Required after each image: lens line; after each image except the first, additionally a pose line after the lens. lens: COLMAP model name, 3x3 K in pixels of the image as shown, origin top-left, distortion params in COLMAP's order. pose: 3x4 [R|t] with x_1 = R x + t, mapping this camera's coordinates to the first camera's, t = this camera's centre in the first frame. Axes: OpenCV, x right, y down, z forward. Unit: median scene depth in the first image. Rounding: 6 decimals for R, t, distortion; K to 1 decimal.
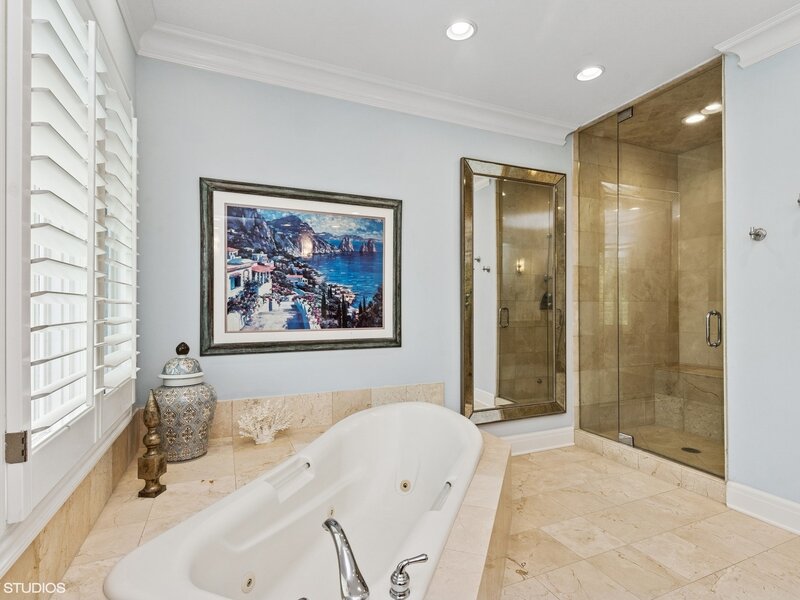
lens RADIAL K [[411.2, 0, 398.7], [0, 411.2, 304.7], [0, 0, 1]] dist [0.015382, -0.000602]
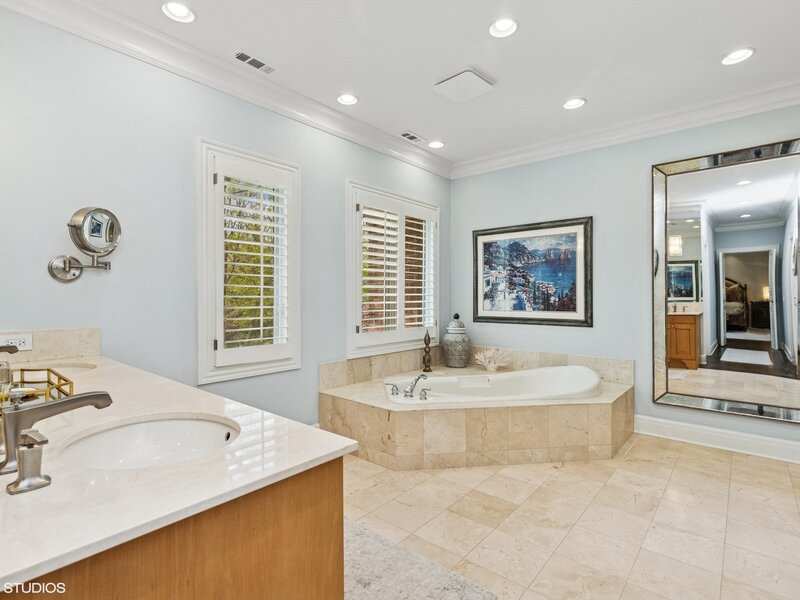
lens RADIAL K [[411.2, 0, 403.2], [0, 411.2, 296.4], [0, 0, 1]] dist [0.015382, -0.000602]
pose [[0.432101, 0.000282, -0.901825, 1.033207], [0.003546, 0.999992, 0.002011, -0.000914], [0.901818, -0.004067, 0.432096, -0.132555]]
